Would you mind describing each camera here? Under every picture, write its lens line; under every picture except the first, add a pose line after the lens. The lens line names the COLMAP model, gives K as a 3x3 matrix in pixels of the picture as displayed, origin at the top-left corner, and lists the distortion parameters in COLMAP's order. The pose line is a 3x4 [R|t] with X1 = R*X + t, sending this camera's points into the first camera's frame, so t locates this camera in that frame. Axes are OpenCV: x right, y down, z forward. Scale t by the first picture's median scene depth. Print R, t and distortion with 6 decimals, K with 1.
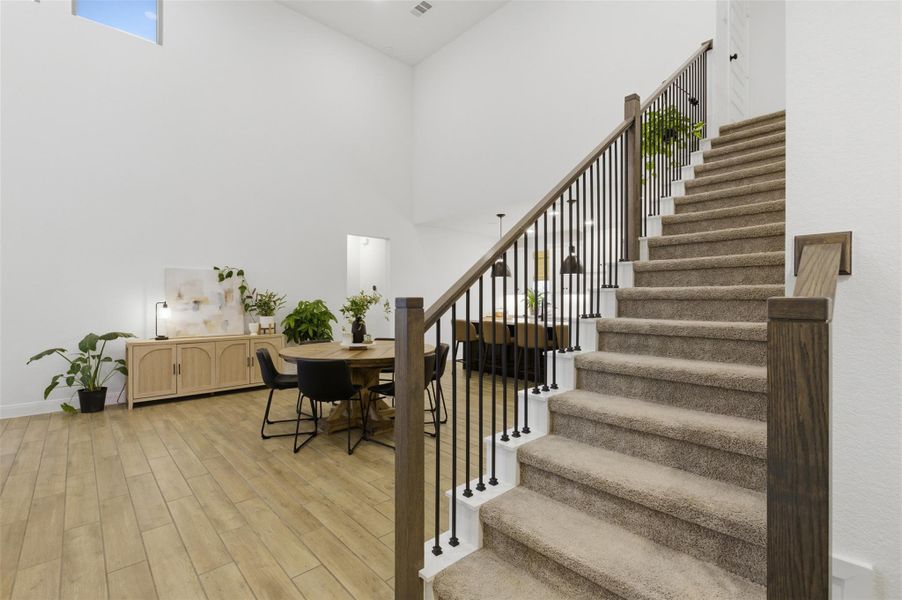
lens RADIAL K [[410.1, 0, 448.8], [0, 410.1, 297.6], [0, 0, 1]] dist [-0.009590, 0.002862]
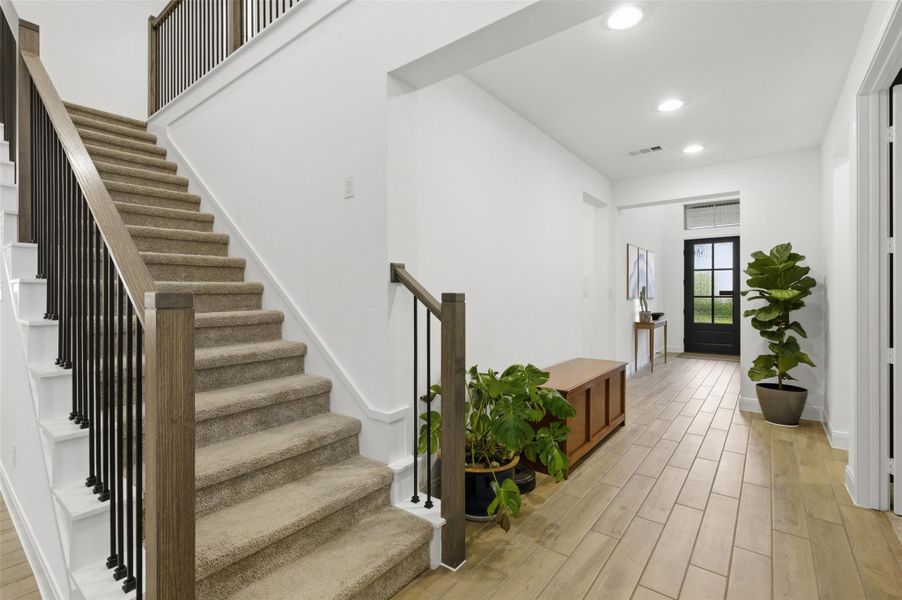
lens RADIAL K [[410.1, 0, 448.8], [0, 410.1, 295.4], [0, 0, 1]] dist [-0.009590, 0.002862]
pose [[-0.171084, -0.008632, 0.985219, -0.818850], [-0.004342, 0.999959, 0.008007, -0.004352], [-0.985247, -0.002908, -0.171115, 0.711450]]
